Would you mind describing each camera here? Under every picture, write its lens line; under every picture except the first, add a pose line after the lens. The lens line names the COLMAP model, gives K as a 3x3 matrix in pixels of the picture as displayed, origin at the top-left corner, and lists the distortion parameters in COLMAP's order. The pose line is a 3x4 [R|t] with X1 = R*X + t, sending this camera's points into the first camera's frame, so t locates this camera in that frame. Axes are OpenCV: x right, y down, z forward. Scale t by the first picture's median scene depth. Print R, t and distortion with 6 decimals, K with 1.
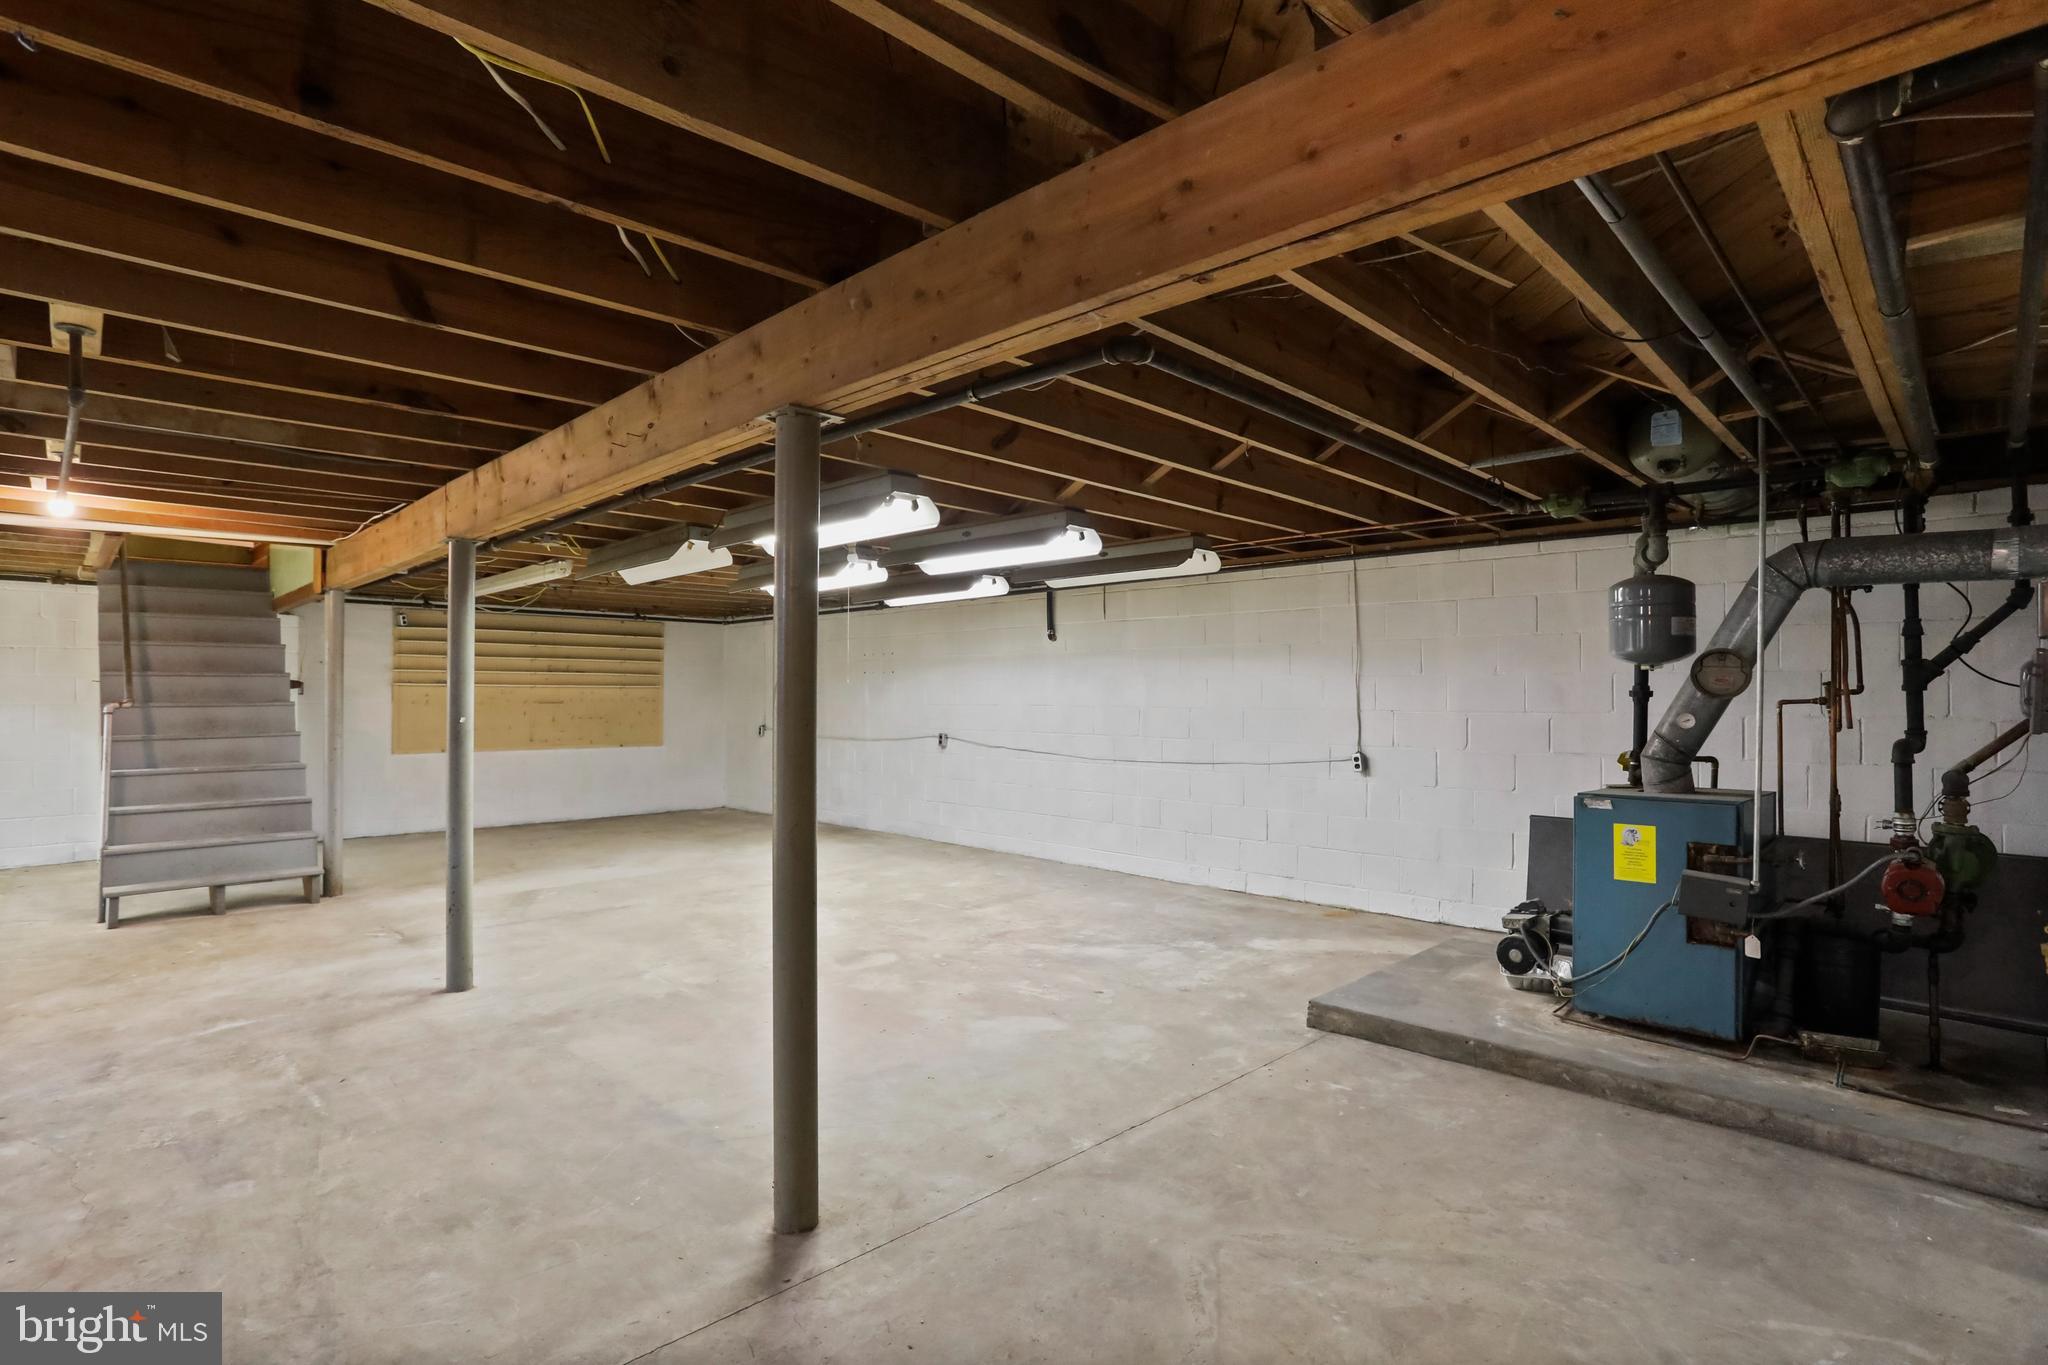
lens RADIAL K [[1010.7, 0, 1013.7], [0, 1010.7, 691.4], [0, 0, 1]] dist [-0.047586, 0.022446]
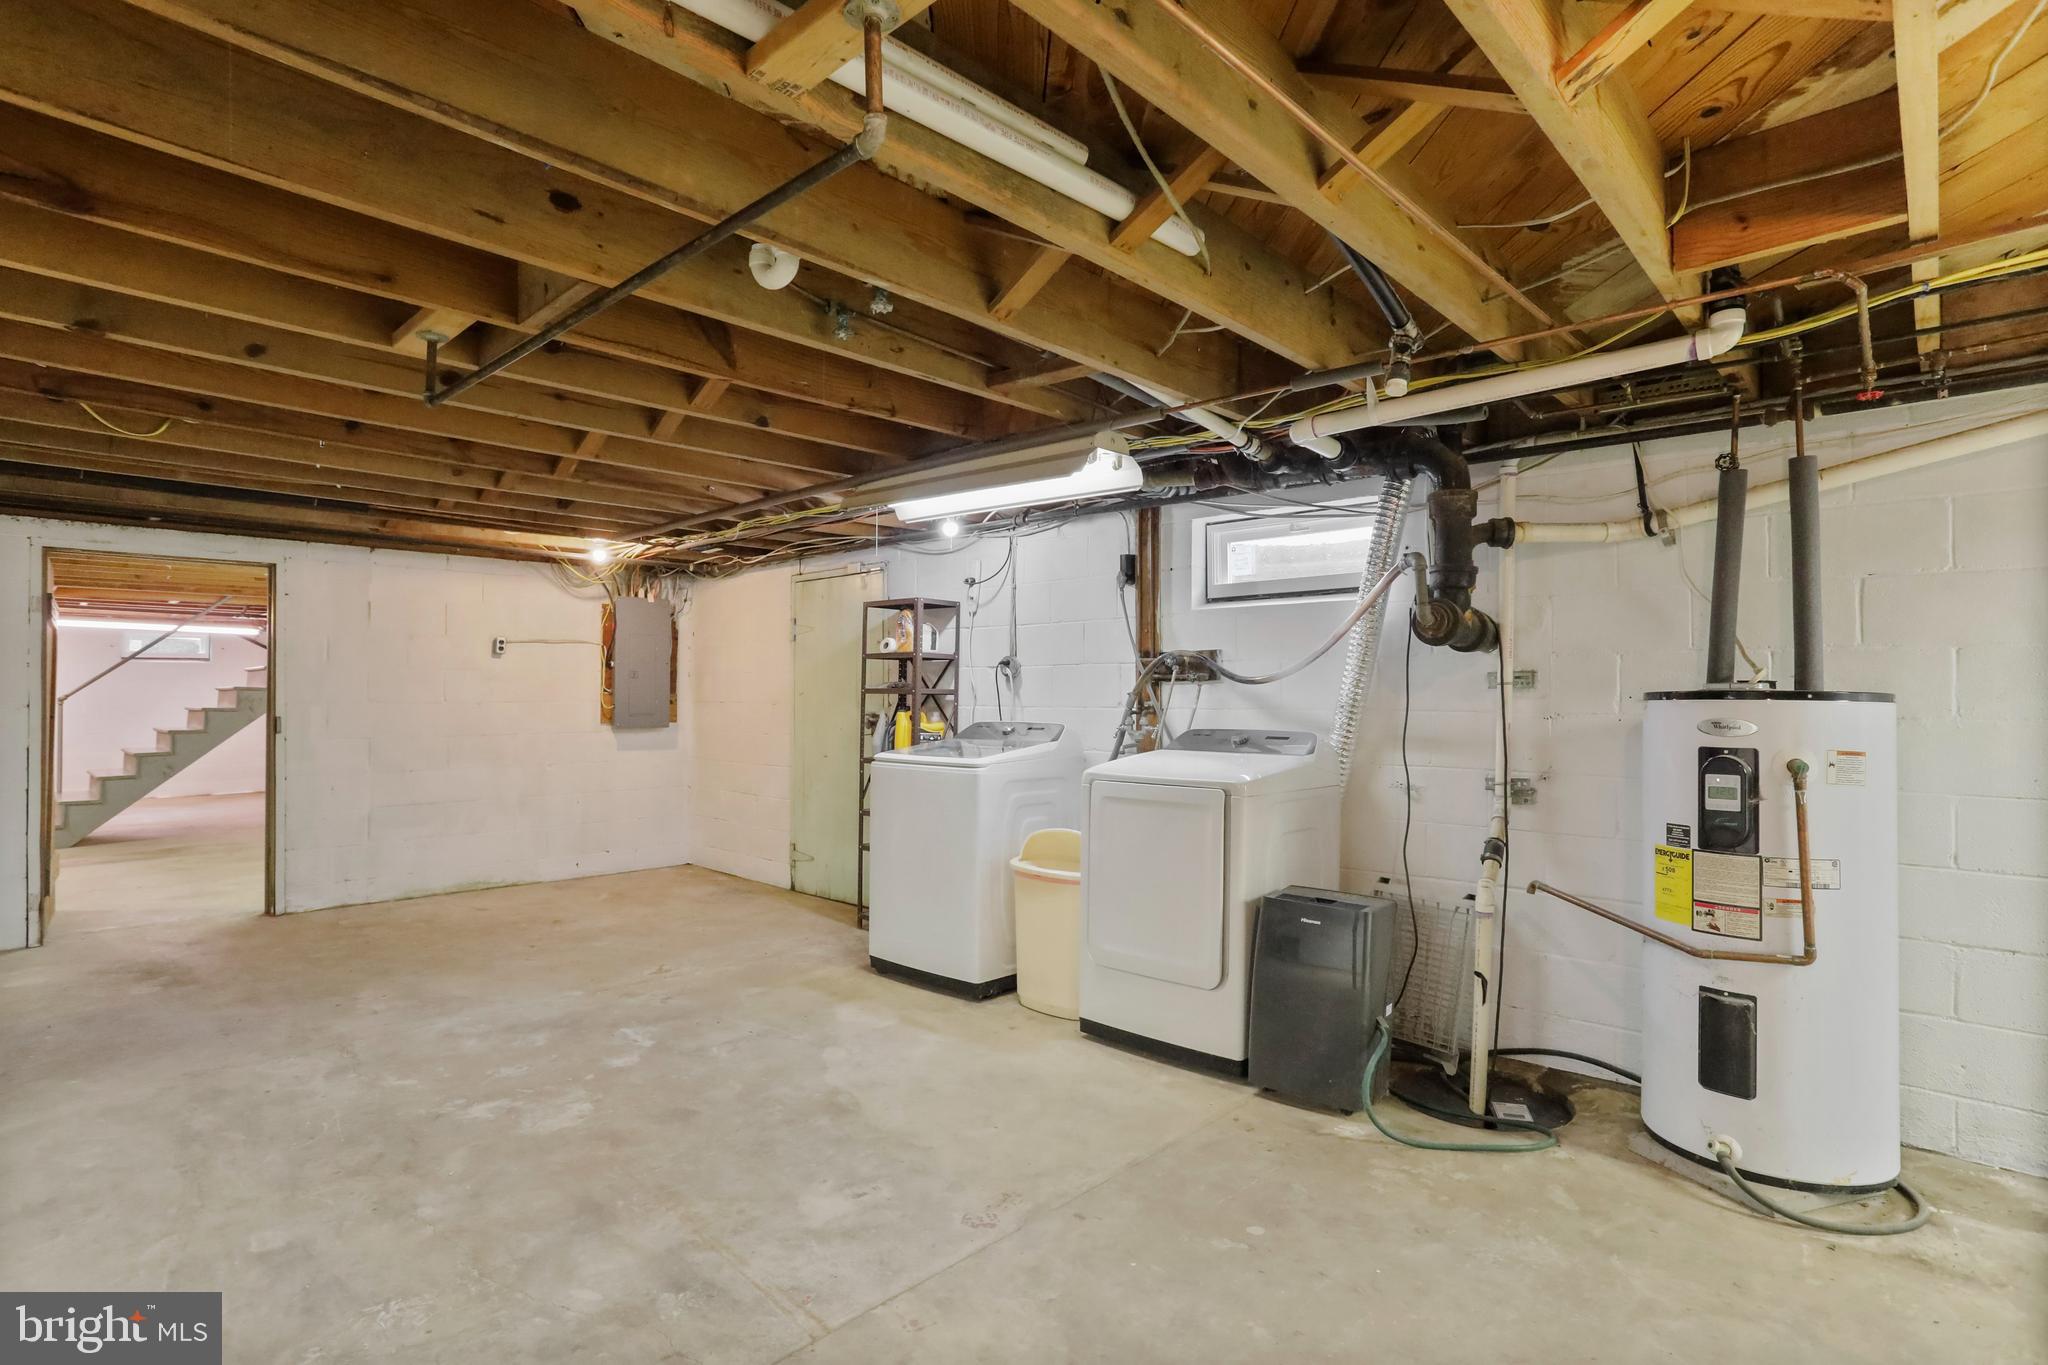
lens RADIAL K [[1010.7, 0, 1013.7], [0, 1010.7, 691.4], [0, 0, 1]] dist [-0.047586, 0.022446]
pose [[-0.999196, -0.001285, -0.040074, -1.505703], [-0.001070, 0.999985, -0.005398, 0.008644], [0.040080, -0.005351, -0.999182, 2.029534]]
